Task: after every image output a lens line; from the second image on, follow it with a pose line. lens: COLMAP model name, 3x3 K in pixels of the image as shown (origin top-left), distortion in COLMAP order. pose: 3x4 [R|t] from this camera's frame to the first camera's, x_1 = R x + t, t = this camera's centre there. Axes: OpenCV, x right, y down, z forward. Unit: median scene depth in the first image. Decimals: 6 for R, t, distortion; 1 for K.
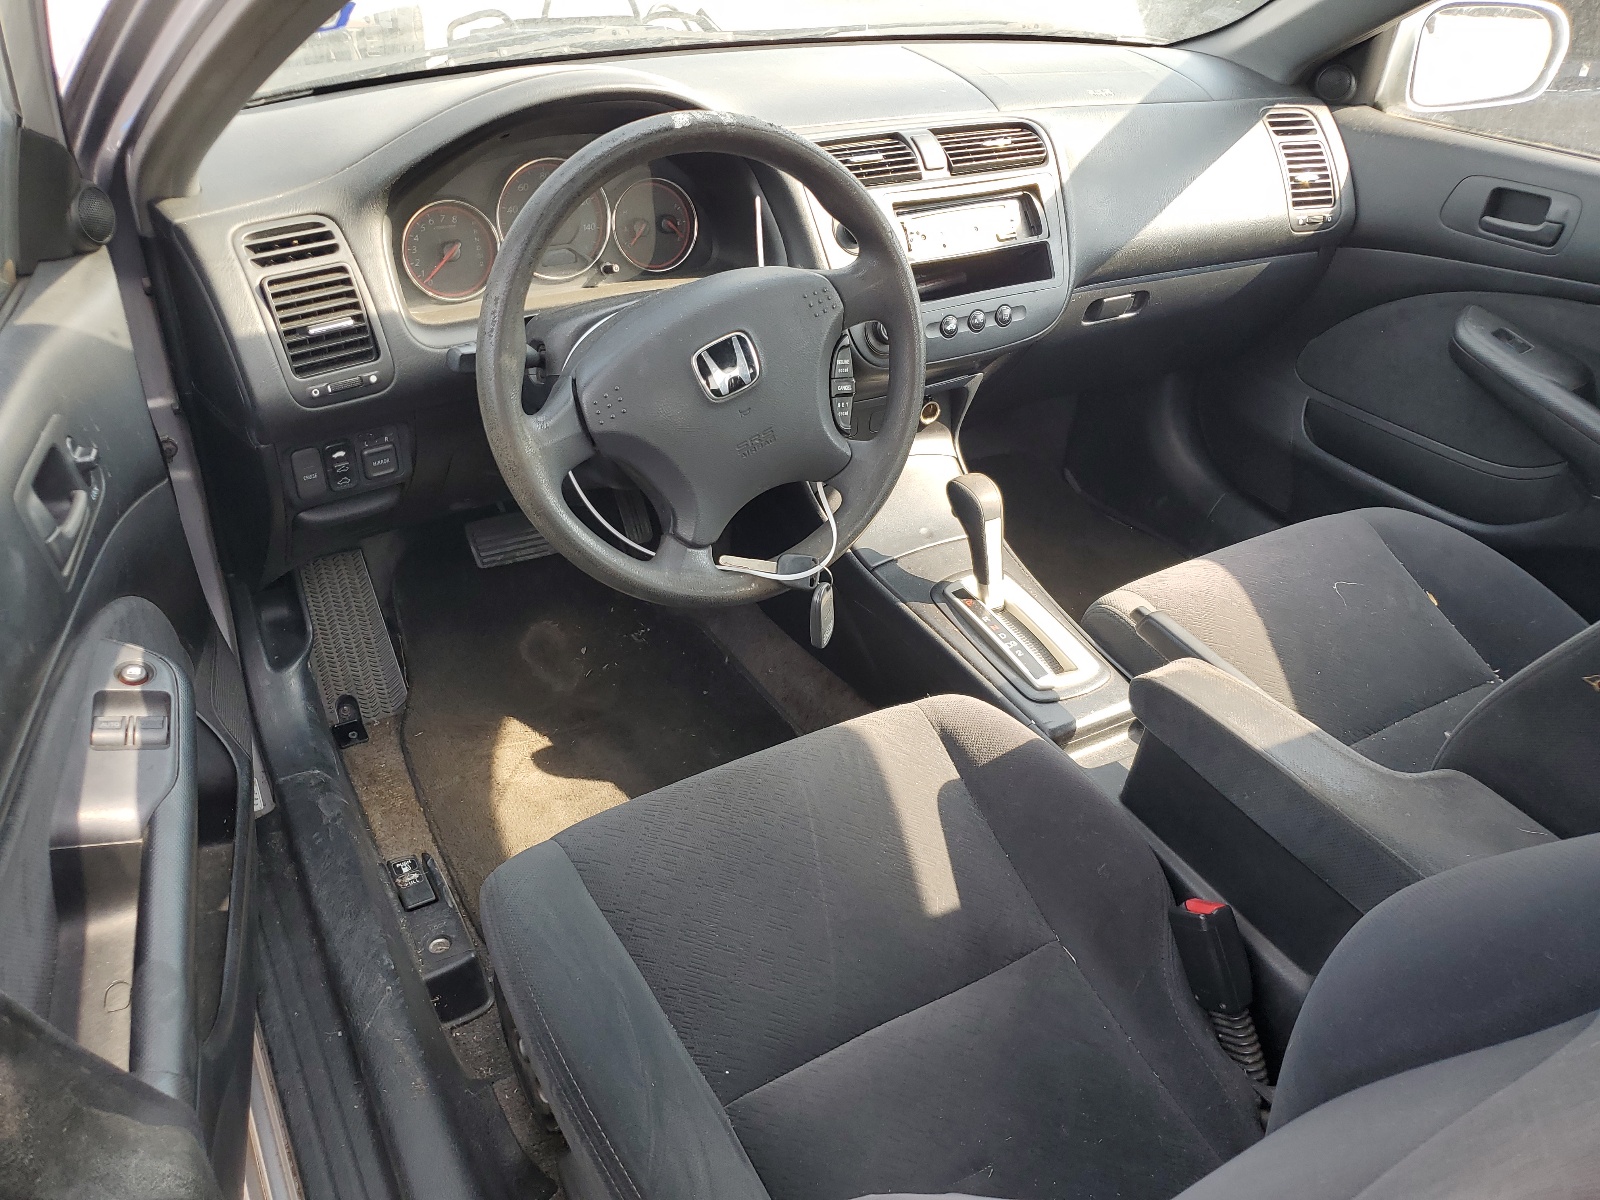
lens RADIAL K [[1241.1, 0, 800.0], [0, 1241.1, 600.0], [0, 0, 1]] dist [-0.000824, -0.001750]
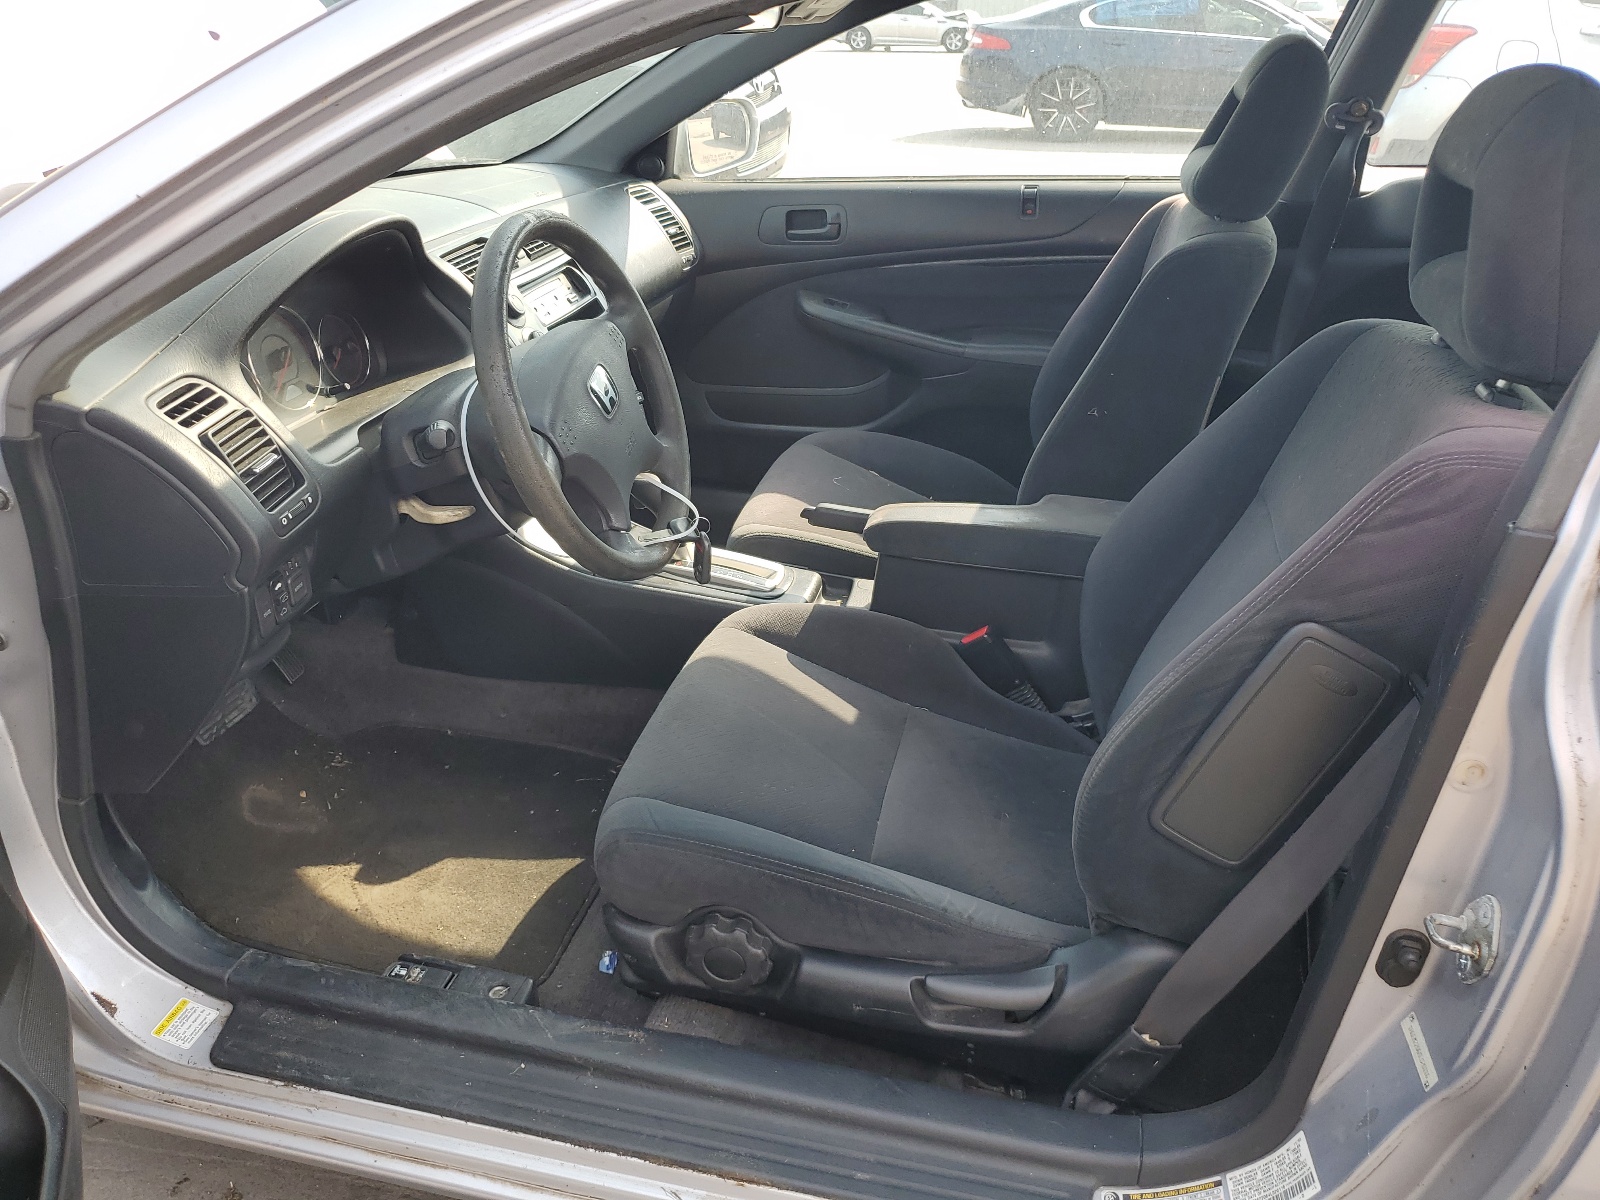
lens RADIAL K [[1241.1, 0, 800.0], [0, 1241.1, 600.0], [0, 0, 1]] dist [-0.000824, -0.001750]
pose [[0.689500, -0.360313, 0.628303, -0.625771], [0.425907, 0.903348, 0.050652, 0.025243], [-0.585827, 0.232674, 0.776318, -0.069972]]
